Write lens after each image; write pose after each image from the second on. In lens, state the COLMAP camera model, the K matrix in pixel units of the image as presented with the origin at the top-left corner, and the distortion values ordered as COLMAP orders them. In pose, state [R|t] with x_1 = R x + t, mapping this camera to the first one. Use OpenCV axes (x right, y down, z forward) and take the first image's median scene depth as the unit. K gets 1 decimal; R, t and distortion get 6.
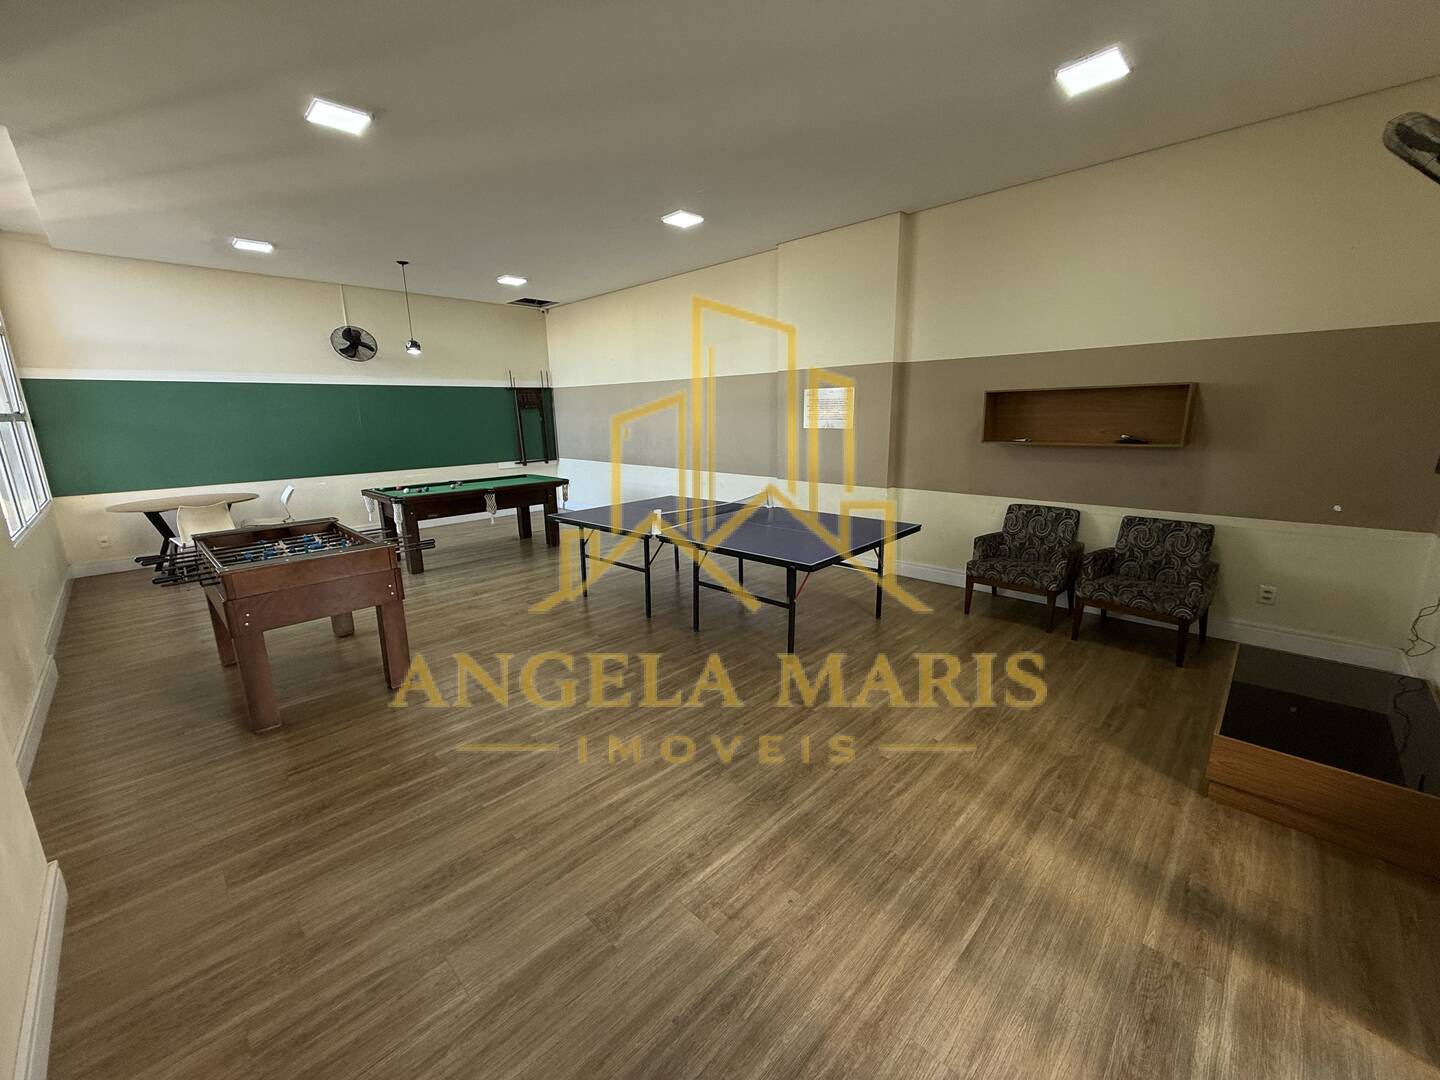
lens RADIAL K [[573.2, 0, 717.1], [0, 573.2, 540.7], [0, 0, 1]] dist [0.001600, -0.000482]
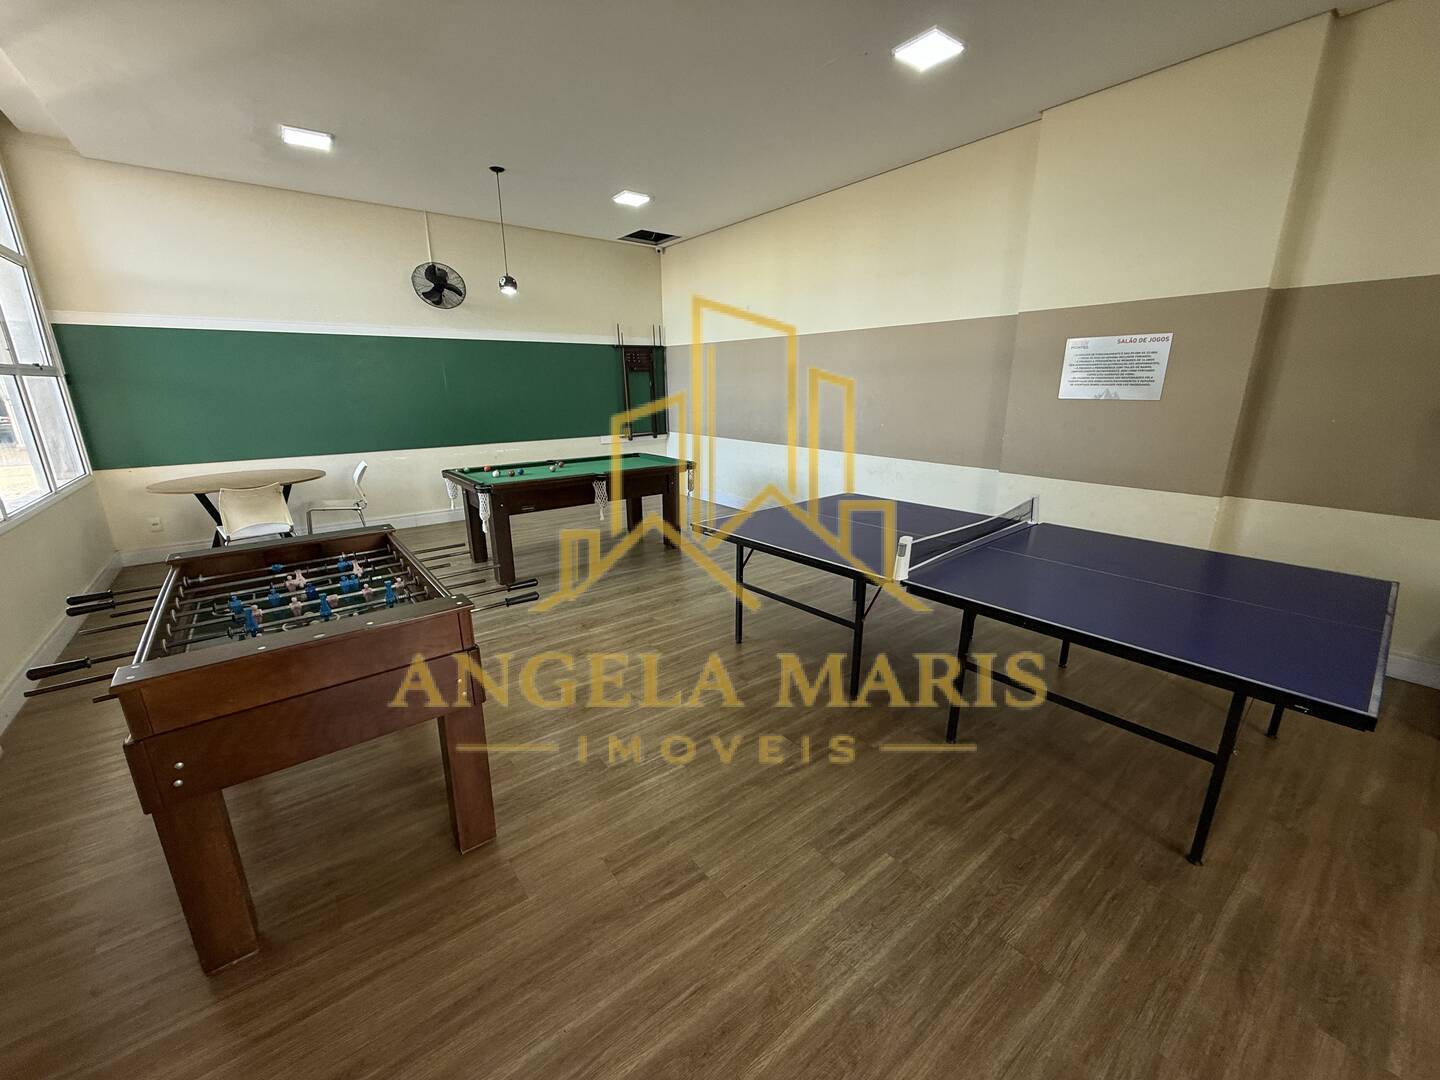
lens RADIAL K [[573.2, 0, 717.1], [0, 573.2, 540.7], [0, 0, 1]] dist [0.001600, -0.000482]
pose [[0.990633, 0.045078, -0.128900, -0.142804], [-0.038805, 0.997956, 0.050769, -0.047505], [0.130925, -0.045292, 0.990357, 0.269312]]
